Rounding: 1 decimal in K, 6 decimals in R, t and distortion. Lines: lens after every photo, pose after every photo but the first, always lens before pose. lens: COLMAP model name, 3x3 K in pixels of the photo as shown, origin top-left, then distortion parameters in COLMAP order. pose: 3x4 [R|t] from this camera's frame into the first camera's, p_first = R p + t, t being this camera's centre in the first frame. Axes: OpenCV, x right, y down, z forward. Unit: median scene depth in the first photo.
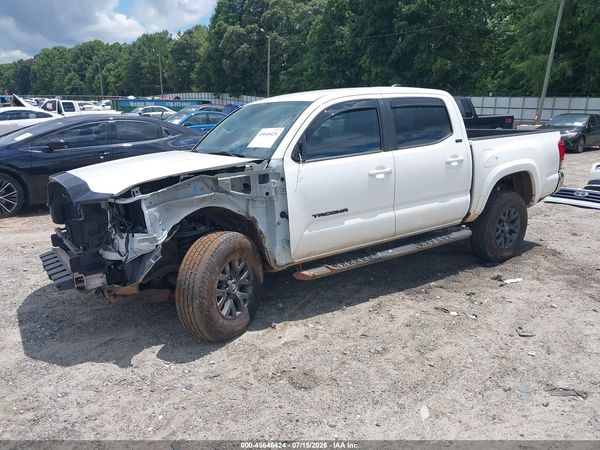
lens RADIAL K [[487.9, 0, 300.0], [0, 487.9, 225.0], [0, 0, 1]] dist [0.002706, -0.000266]
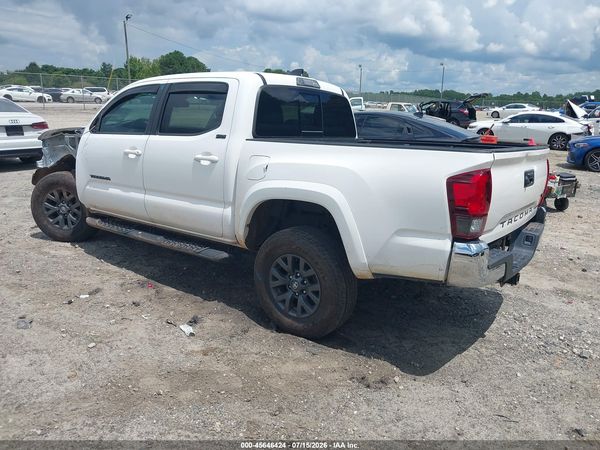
lens RADIAL K [[480.7, 0, 300.0], [0, 480.7, 225.0], [0, 0, 1]] dist [0.001070, -0.008004]
pose [[0.318515, 0.247179, -0.915123, 1.273840], [-0.261302, 0.950895, 0.165893, -0.227598], [0.911191, 0.186284, 0.367463, 0.982310]]
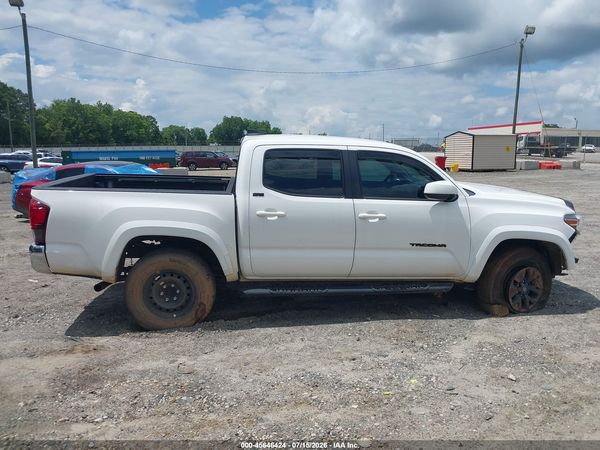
lens RADIAL K [[473.9, 0, 298.6], [0, 473.9, 213.4], [0, 0, 1]] dist [-0.006158, -0.007270]
pose [[-0.885779, -0.060046, 0.460207, -0.430002], [0.113798, 0.933225, 0.340796, -0.574734], [-0.449940, 0.354241, -0.819797, 2.327518]]
